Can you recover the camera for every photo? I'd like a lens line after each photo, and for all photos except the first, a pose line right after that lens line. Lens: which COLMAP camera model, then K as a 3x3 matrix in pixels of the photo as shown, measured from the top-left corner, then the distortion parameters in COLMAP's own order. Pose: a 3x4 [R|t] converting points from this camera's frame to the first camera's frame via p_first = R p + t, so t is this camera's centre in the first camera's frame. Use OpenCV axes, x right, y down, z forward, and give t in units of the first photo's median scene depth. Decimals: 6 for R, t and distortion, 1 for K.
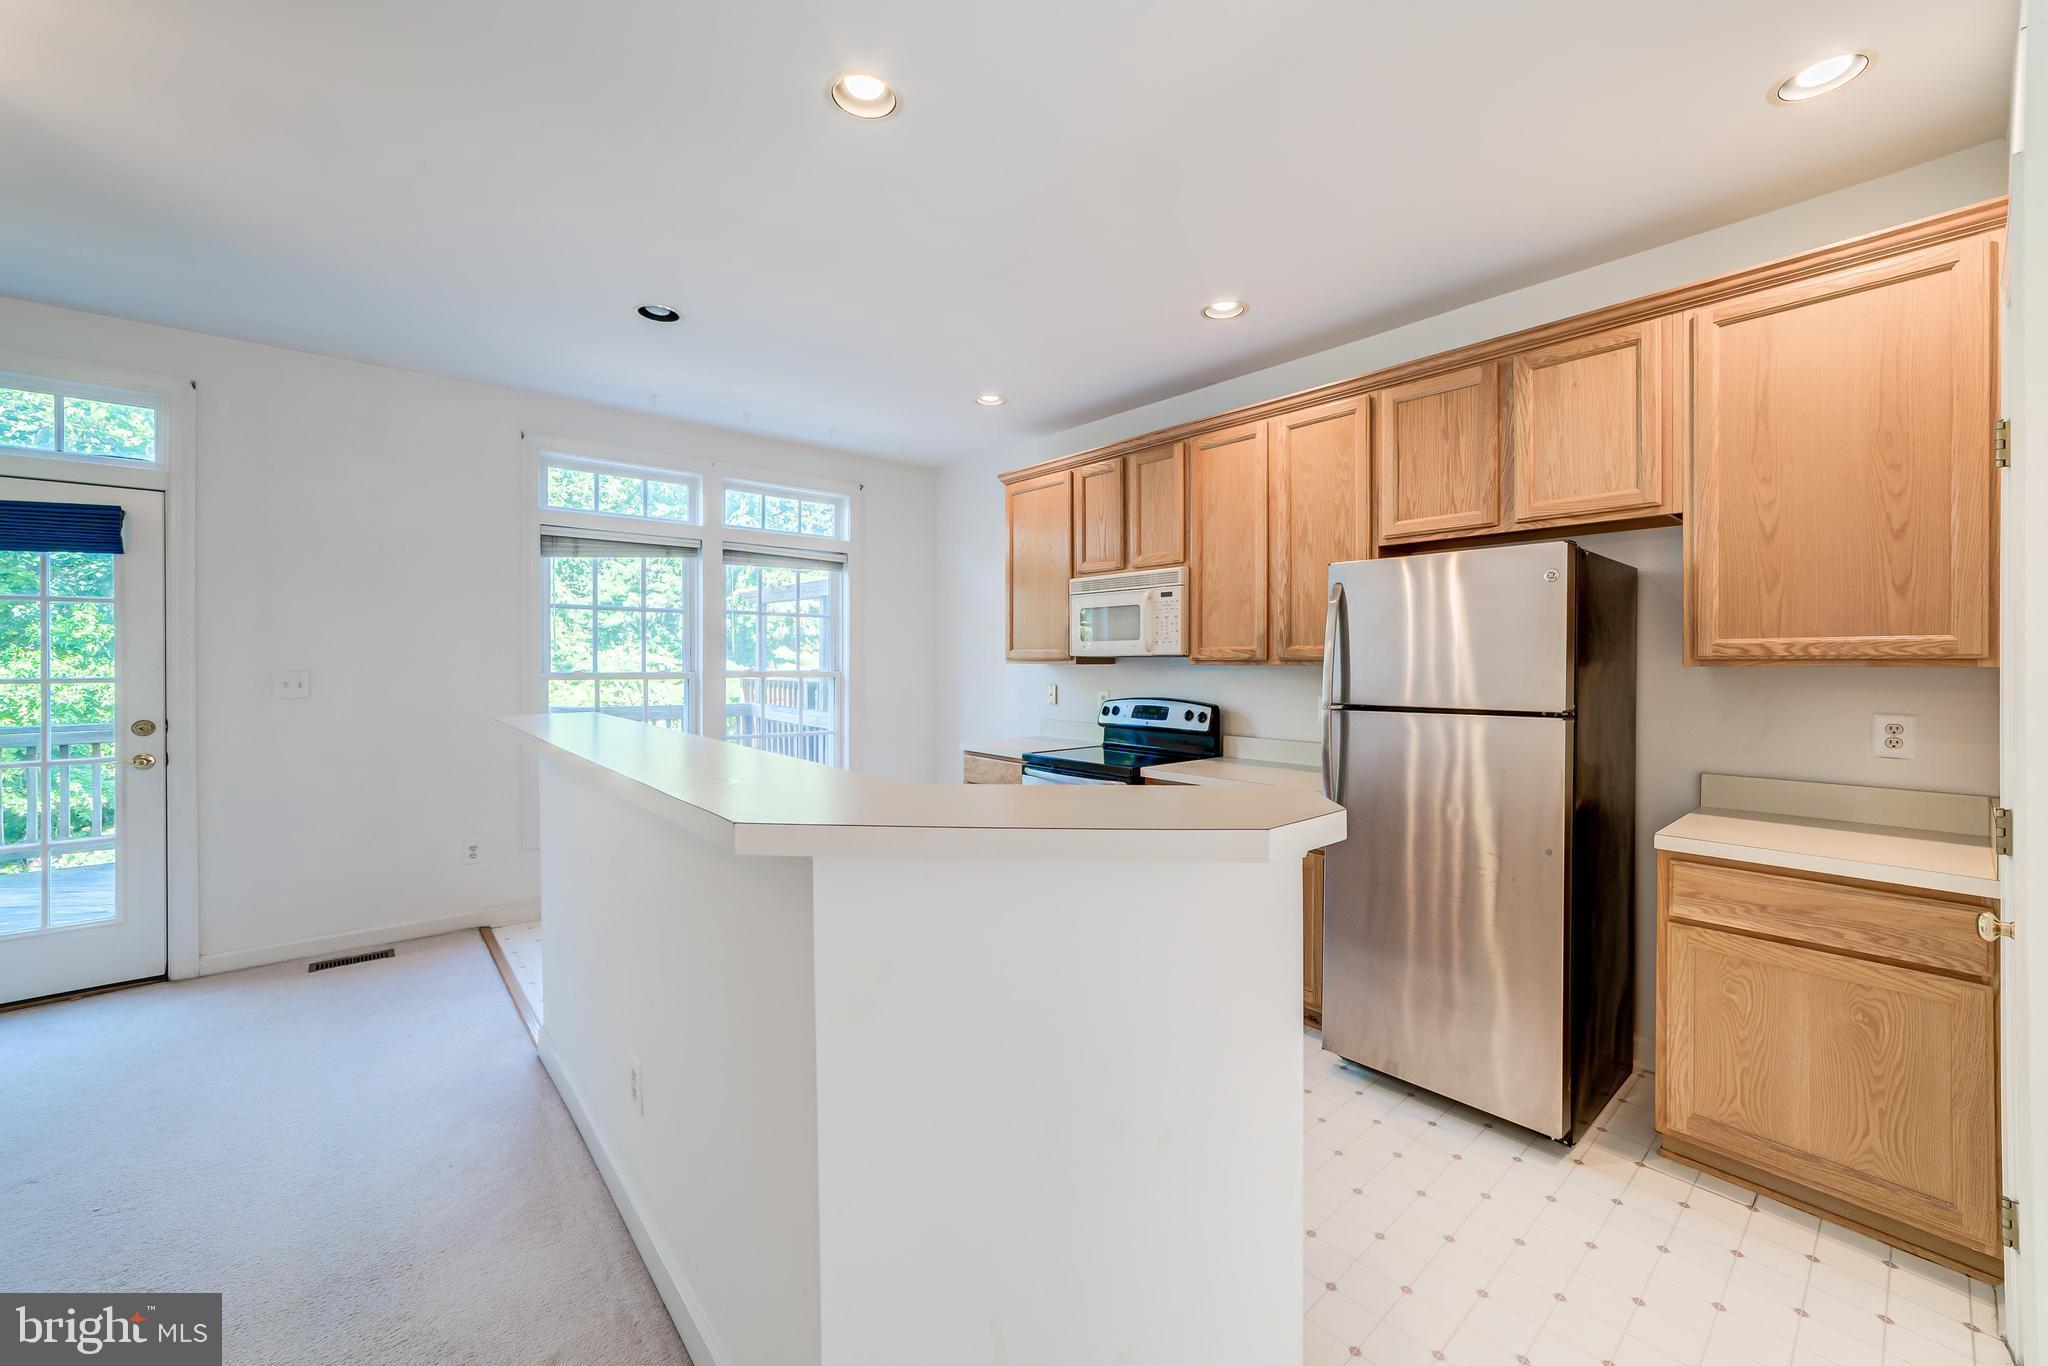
lens RADIAL K [[791.2, 0, 1022.8], [0, 791.2, 678.1], [0, 0, 1]] dist [-0.000082, -0.000049]
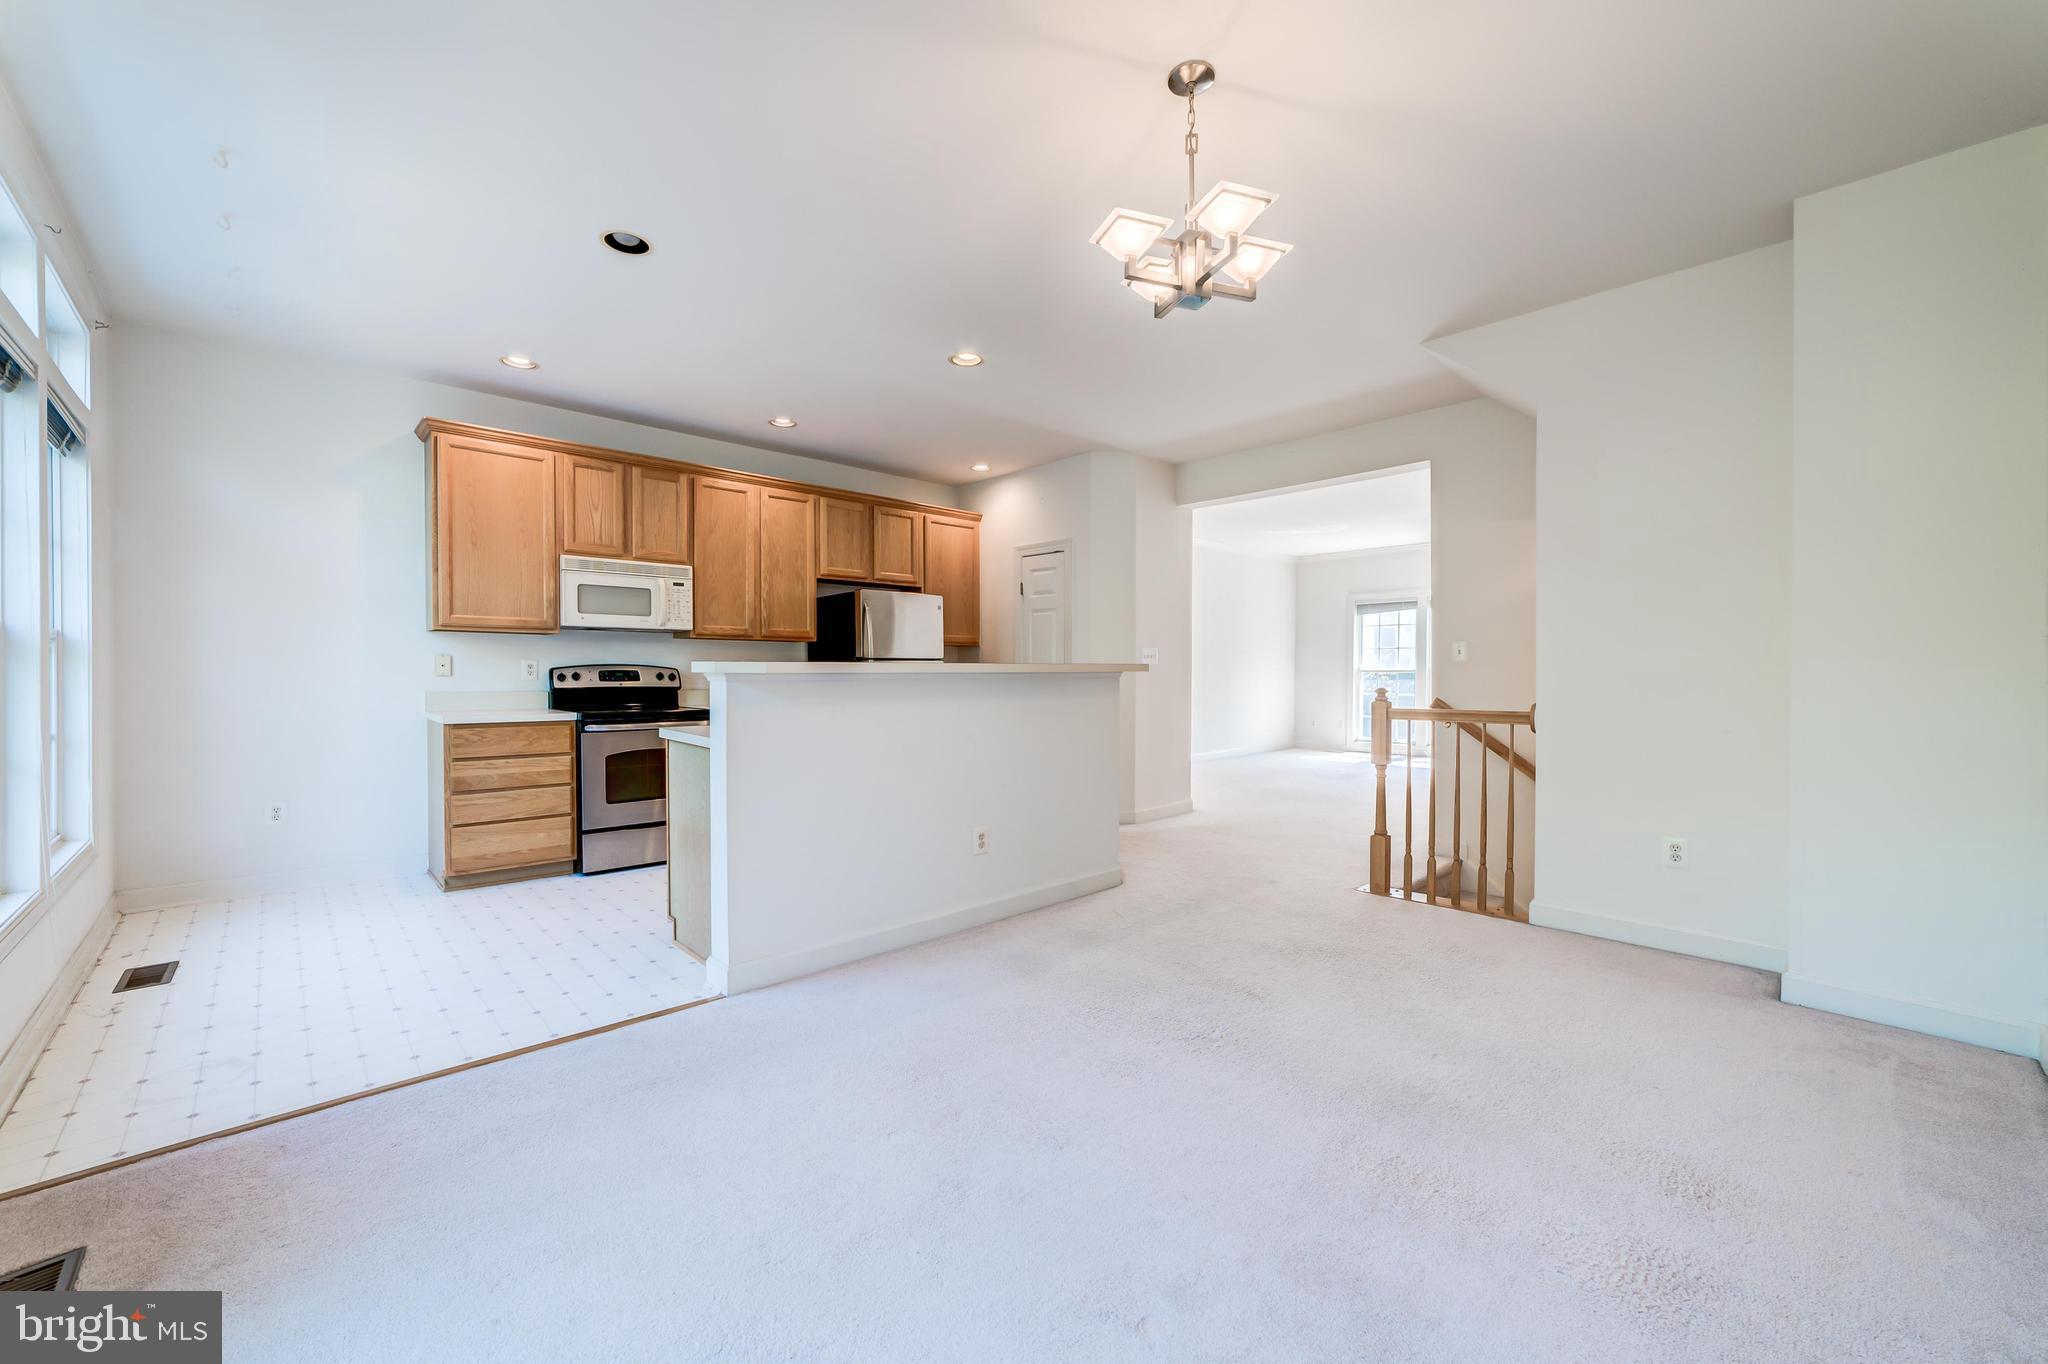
lens RADIAL K [[791.2, 0, 1022.1], [0, 791.2, 674.5], [0, 0, 1]] dist [-0.000082, -0.000049]
pose [[-0.009348, -0.005571, 0.999941, -1.131349], [0.013803, 0.999888, 0.005700, 0.045788], [-0.999861, 0.013856, -0.009270, 0.421614]]
